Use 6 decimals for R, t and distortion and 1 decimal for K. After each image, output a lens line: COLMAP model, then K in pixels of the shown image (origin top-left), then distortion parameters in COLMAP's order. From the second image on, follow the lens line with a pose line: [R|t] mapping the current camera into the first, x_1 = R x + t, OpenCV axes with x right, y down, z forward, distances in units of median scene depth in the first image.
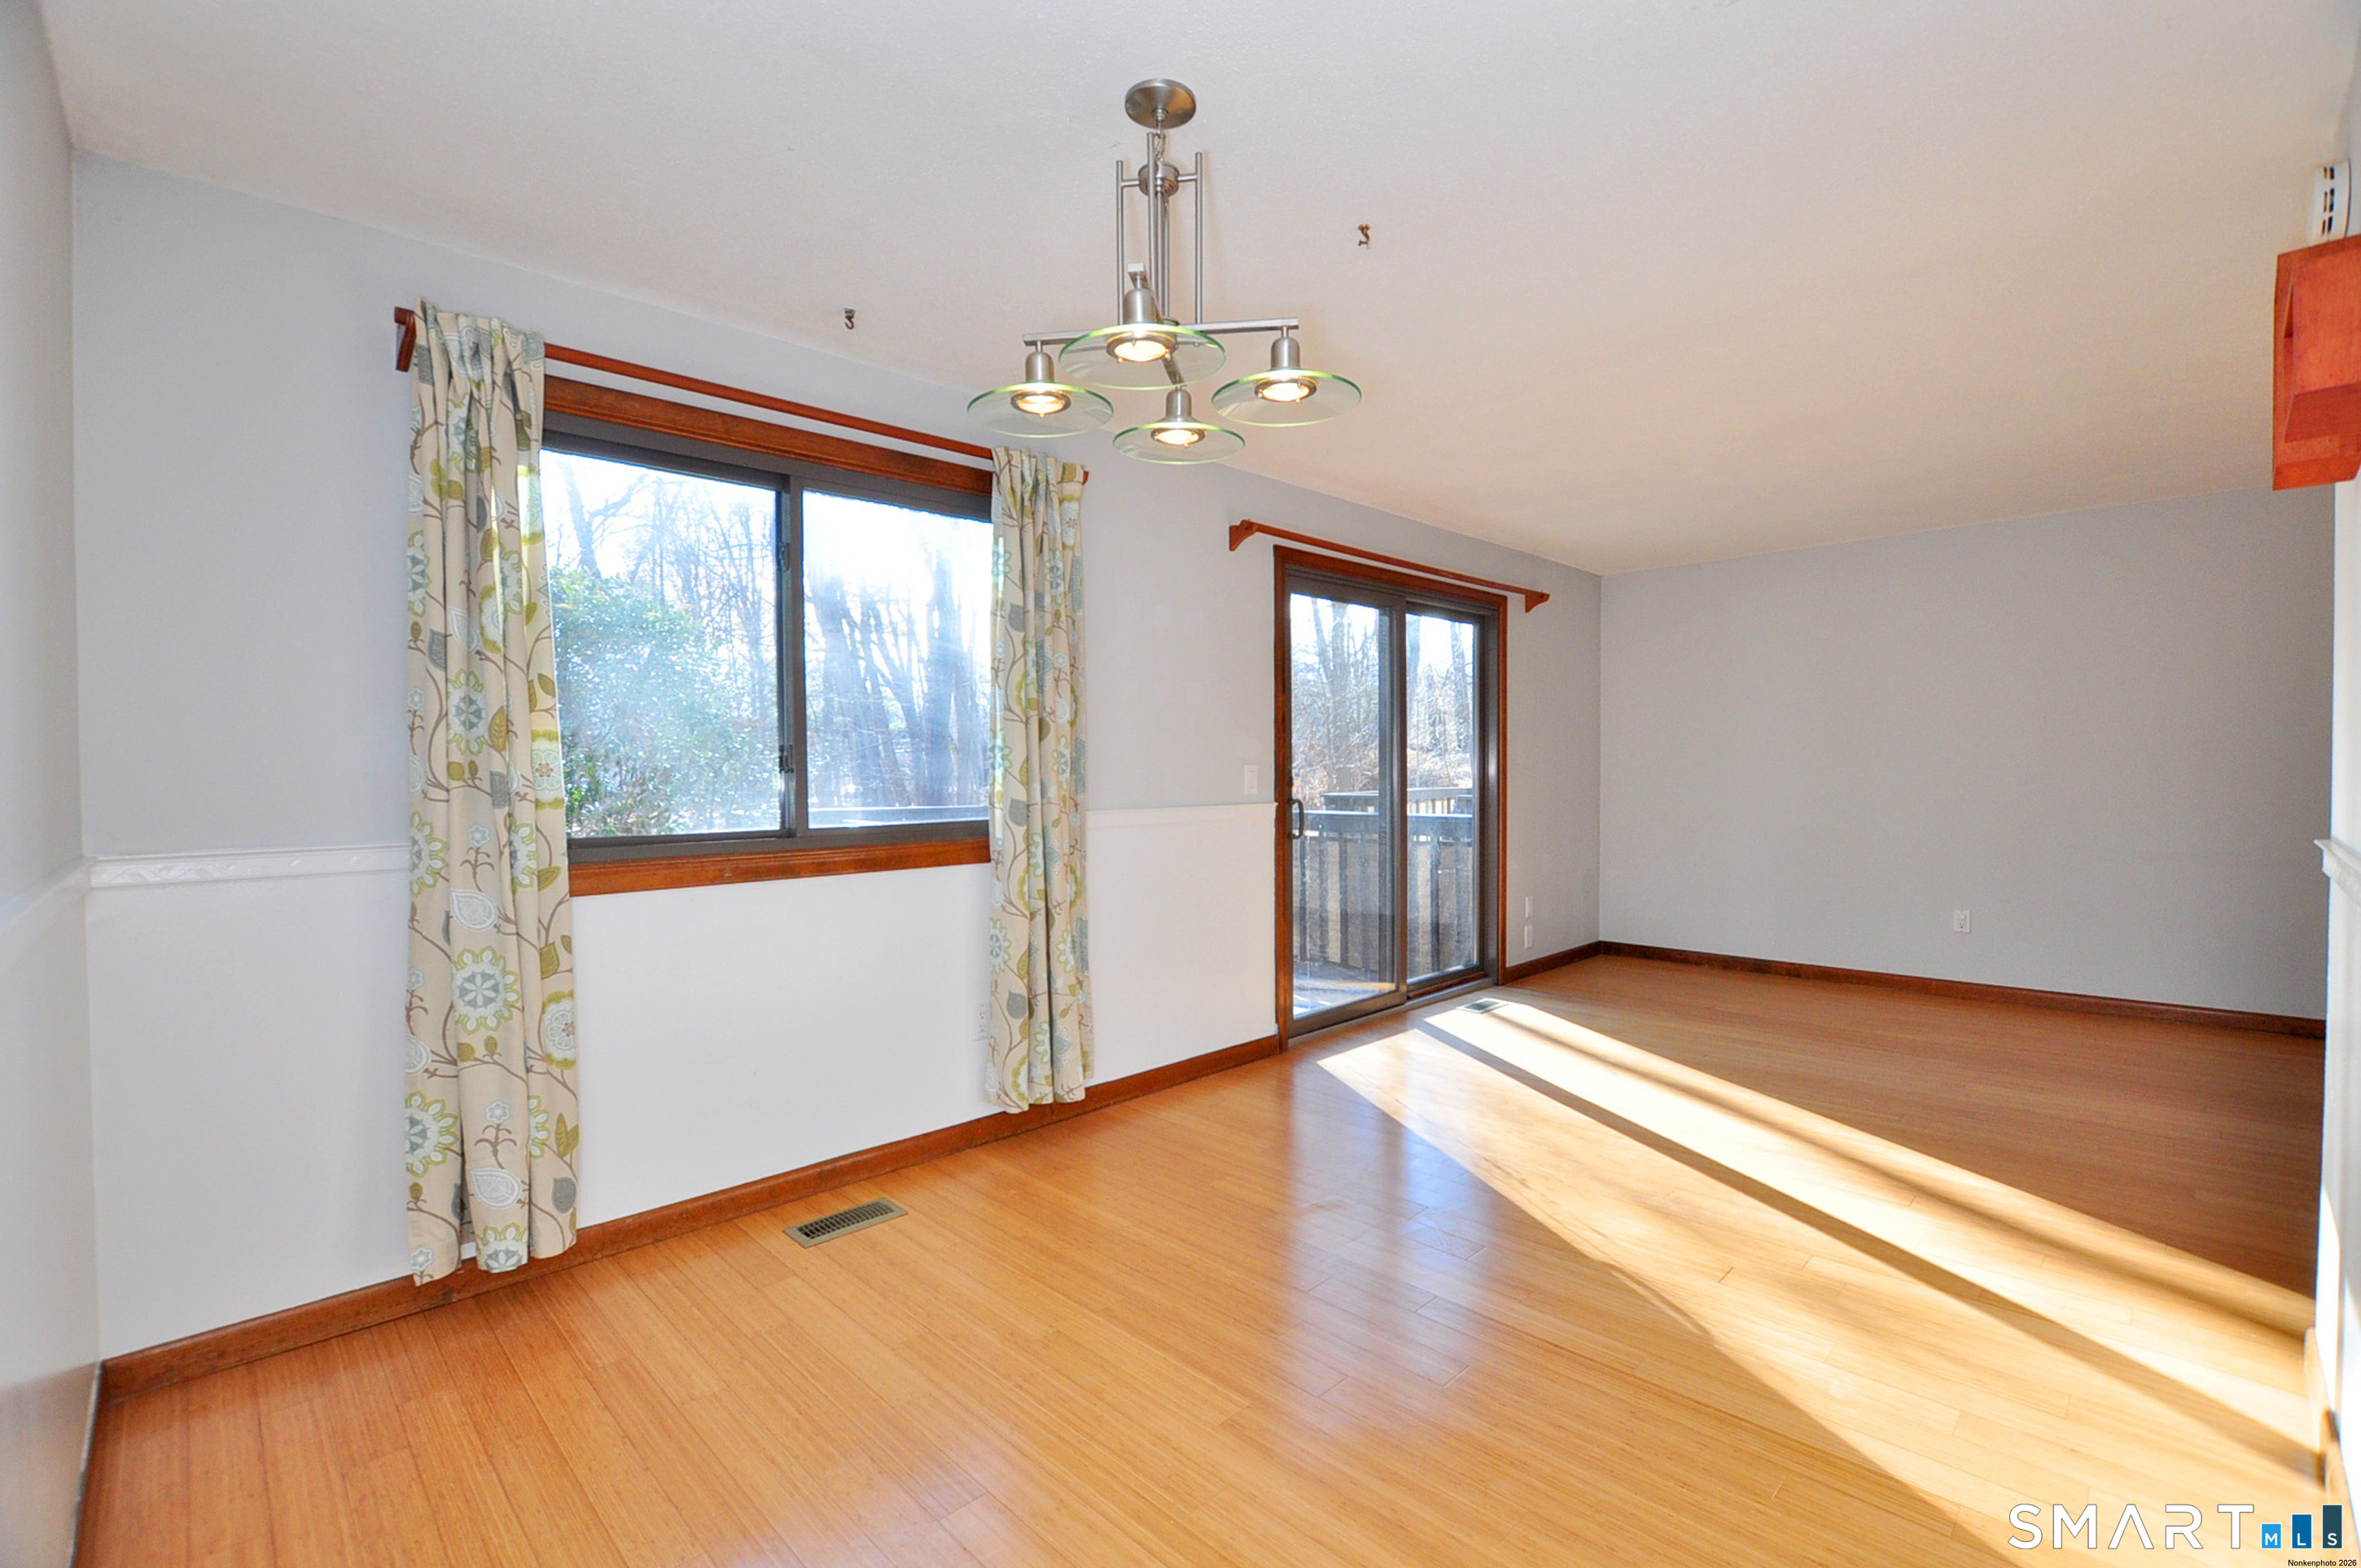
lens RADIAL K [[1040.9, 0, 1185.7], [0, 1040.9, 800.0], [0, 0, 1]] dist [-0.020183, 0.001160]
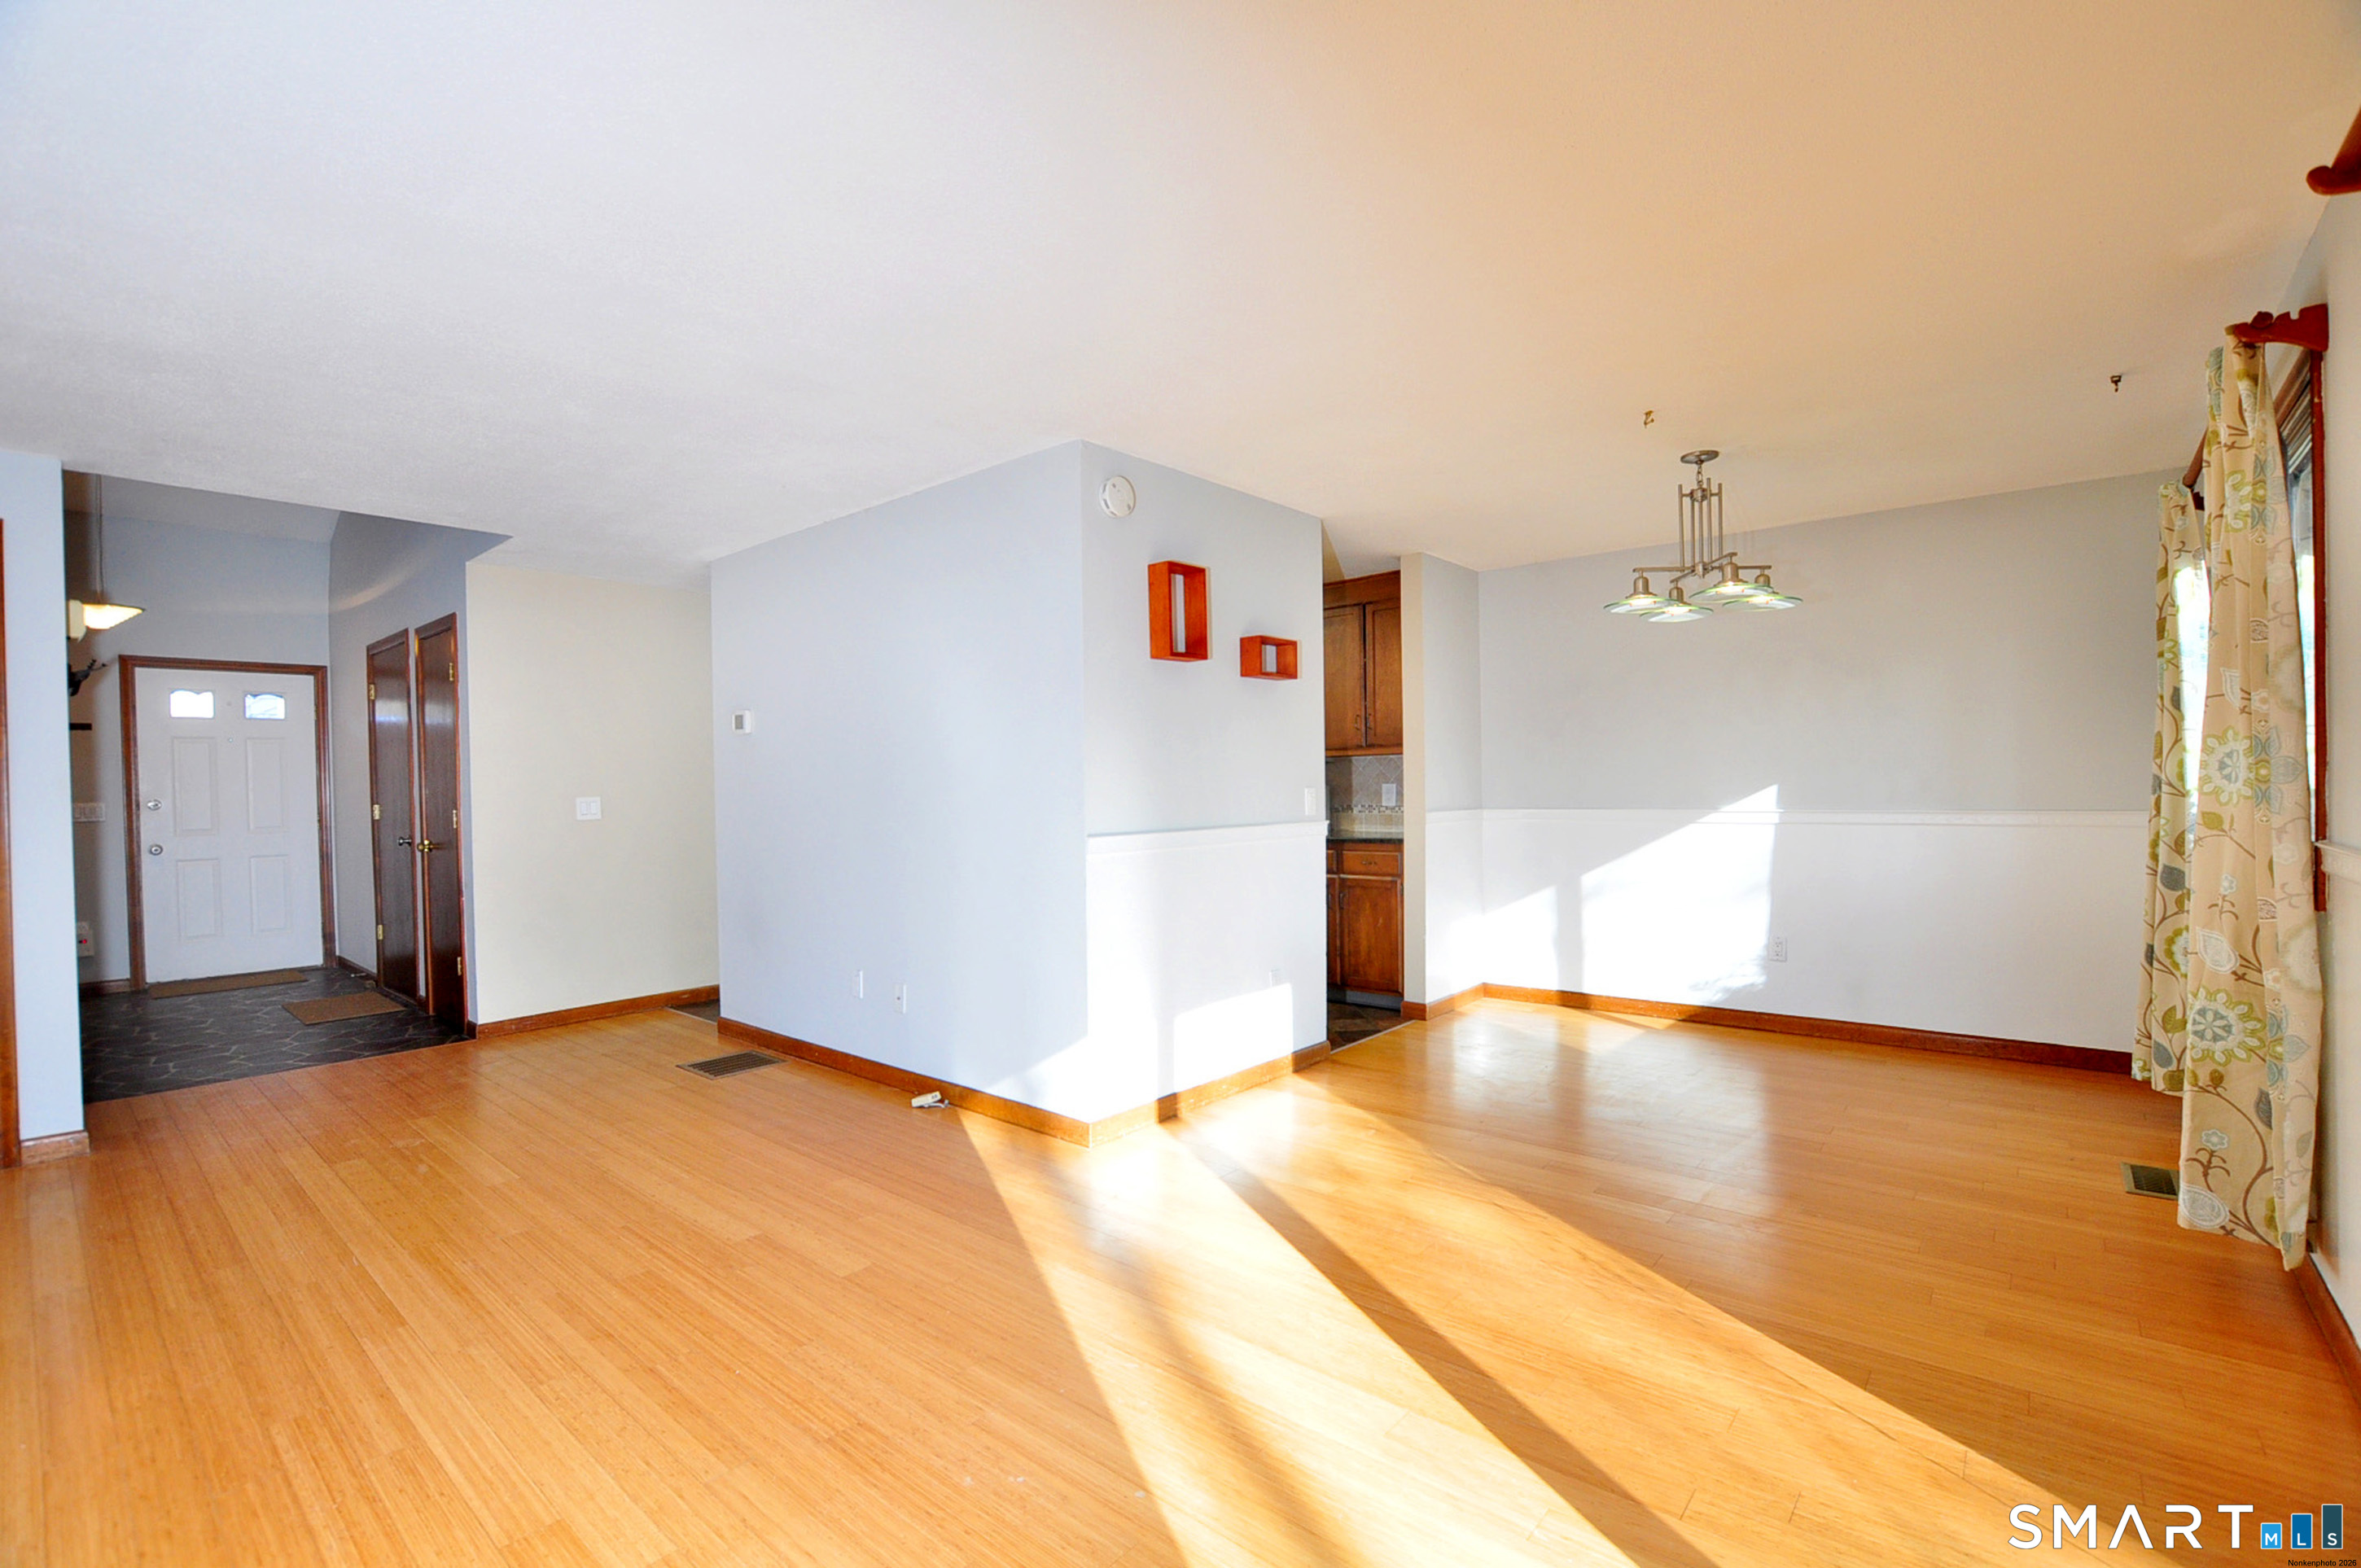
lens RADIAL K [[1051.1, 0, 1186.9], [0, 1051.1, 793.3], [0, 0, 1]] dist [-0.027317, 0.000578]
pose [[-0.995915, 0.025833, -0.086519, 0.562920], [0.023036, 0.999184, 0.033171, -0.051252], [0.087305, 0.031042, -0.995698, 1.423963]]
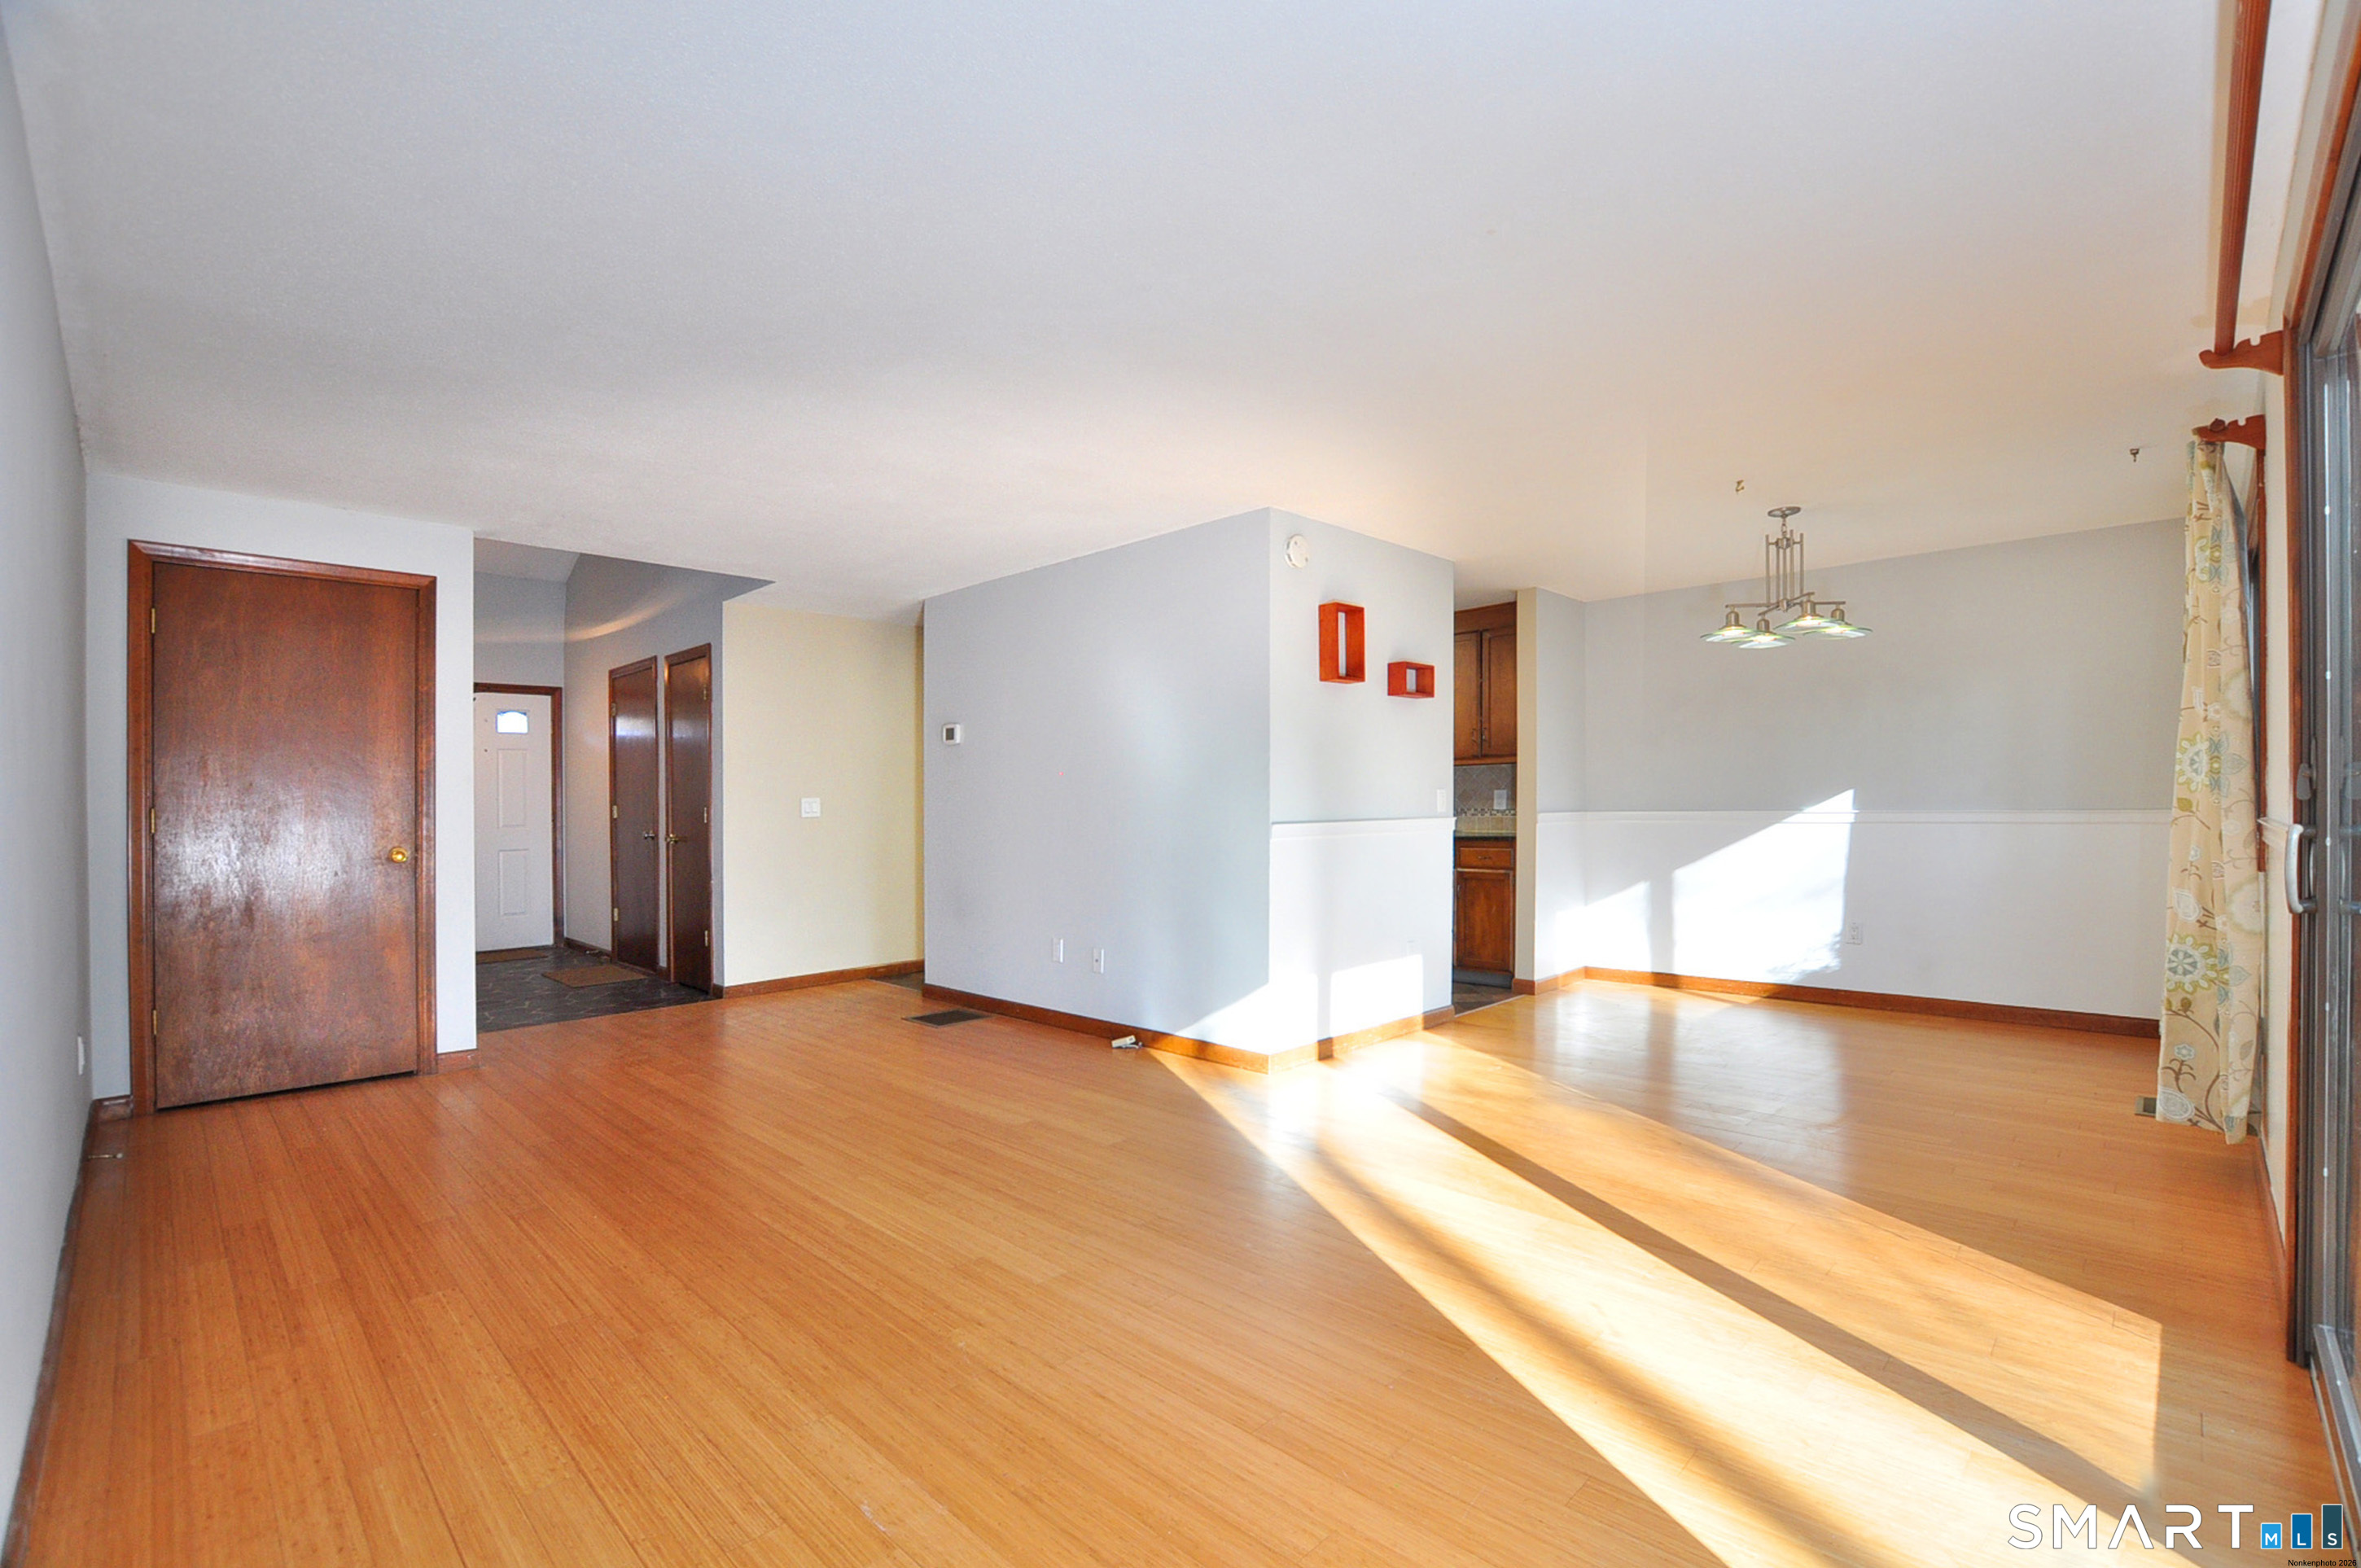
lens RADIAL K [[1046.6, 0, 1184.2], [0, 1046.6, 833.3], [0, 0, 1]] dist [-0.023094, 0.000297]
pose [[-0.999721, 0.019722, -0.012985, 0.675511], [0.019038, 0.998525, 0.050849, -0.035185], [0.013969, 0.050587, -0.998622, 1.631735]]
